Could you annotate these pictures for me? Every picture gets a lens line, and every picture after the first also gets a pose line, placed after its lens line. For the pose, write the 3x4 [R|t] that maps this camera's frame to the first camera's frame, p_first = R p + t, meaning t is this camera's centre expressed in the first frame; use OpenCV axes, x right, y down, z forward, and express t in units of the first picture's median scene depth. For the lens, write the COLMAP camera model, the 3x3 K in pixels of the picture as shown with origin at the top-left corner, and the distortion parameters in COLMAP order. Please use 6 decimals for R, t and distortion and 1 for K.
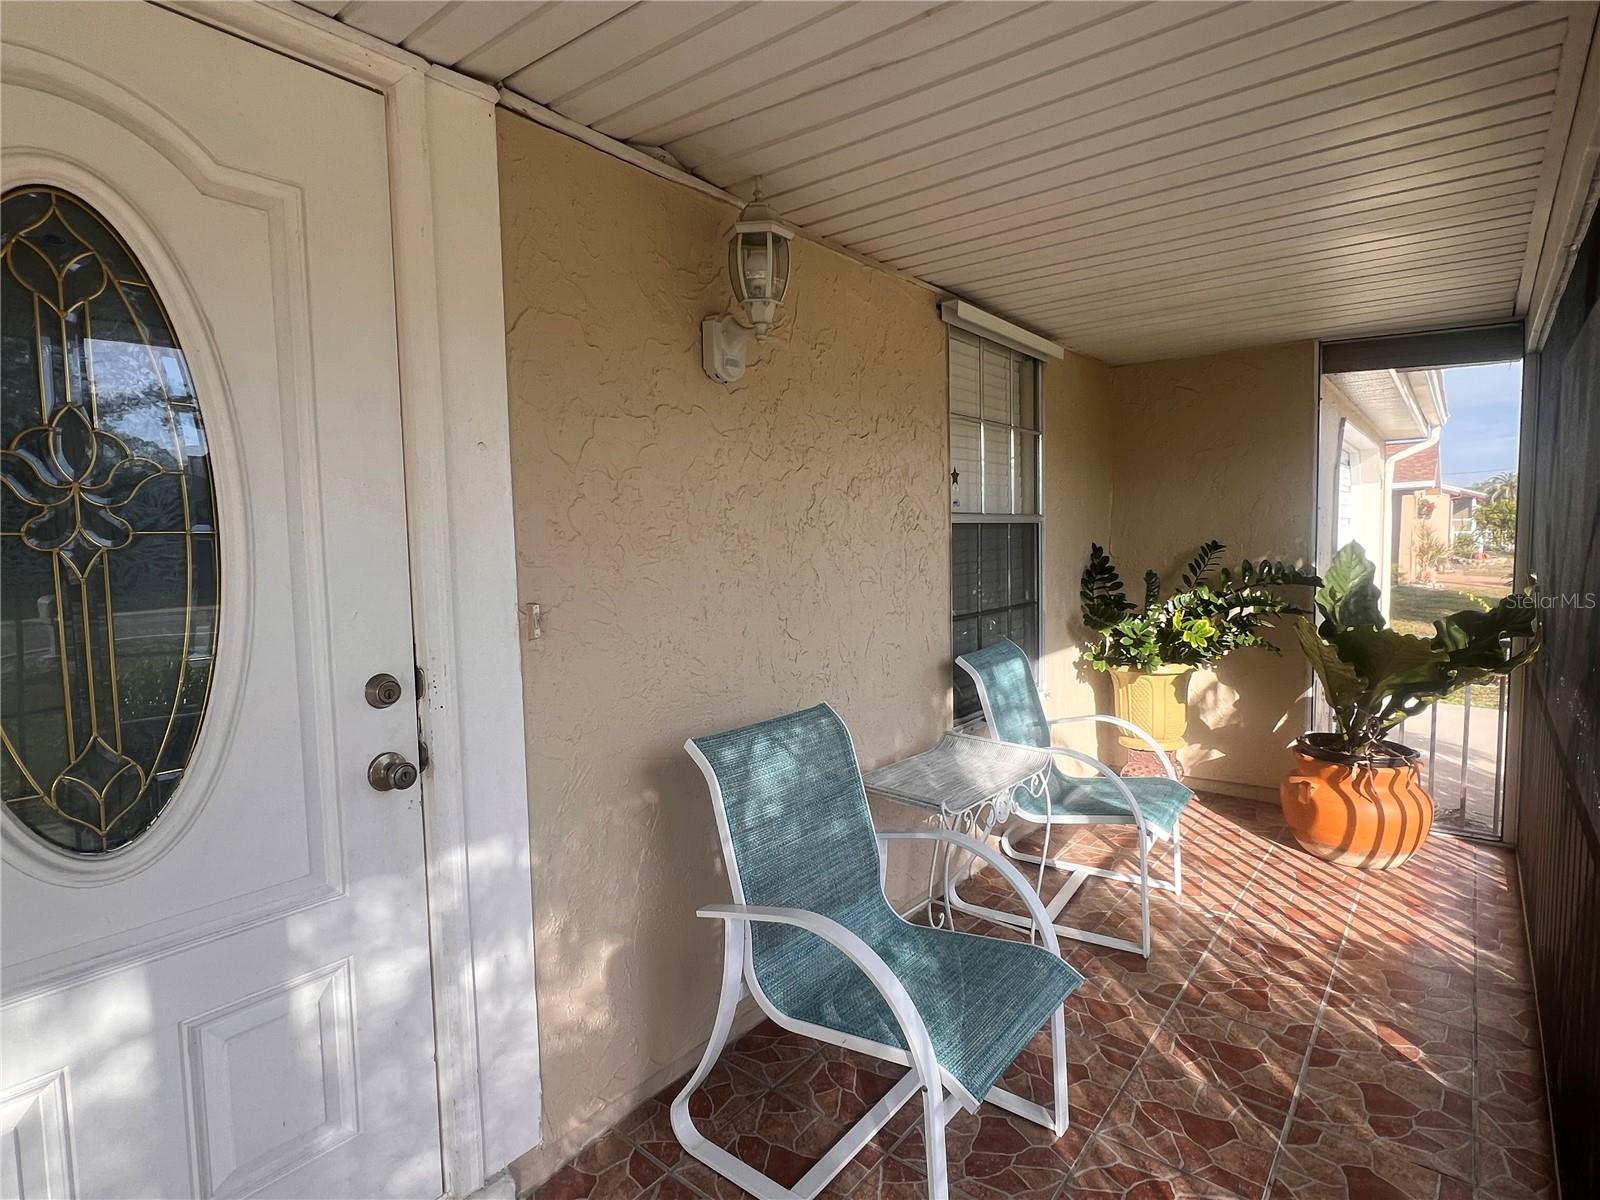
lens RADIAL K [[845.8, 0, 799.4], [0, 845.8, 597.8], [0, 0, 1]] dist [0.000435, 0.000280]
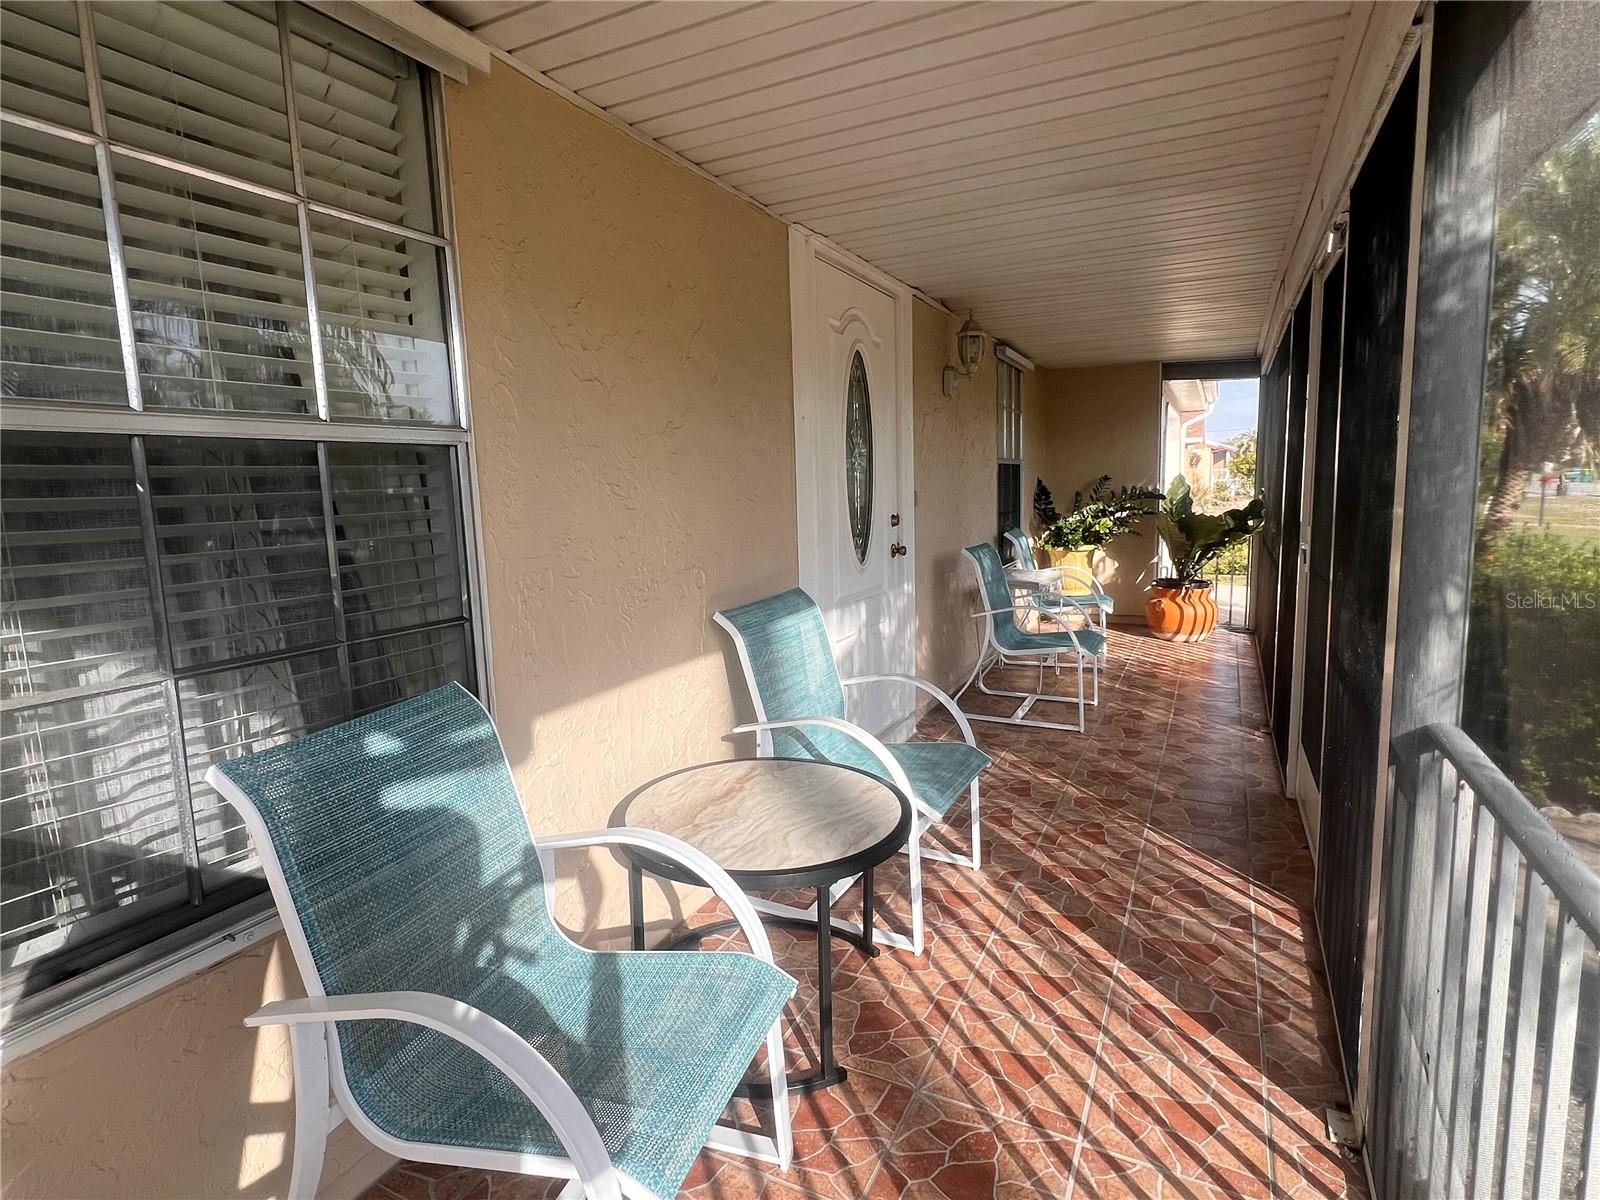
lens RADIAL K [[845.8, 0, 800.8], [0, 845.8, 597.2], [0, 0, 1]] dist [0.000435, 0.000280]
pose [[0.978173, -0.033663, 0.205047, -0.538621], [0.022514, 0.998151, 0.056464, 0.078367], [-0.206569, -0.050615, 0.977122, -0.643300]]
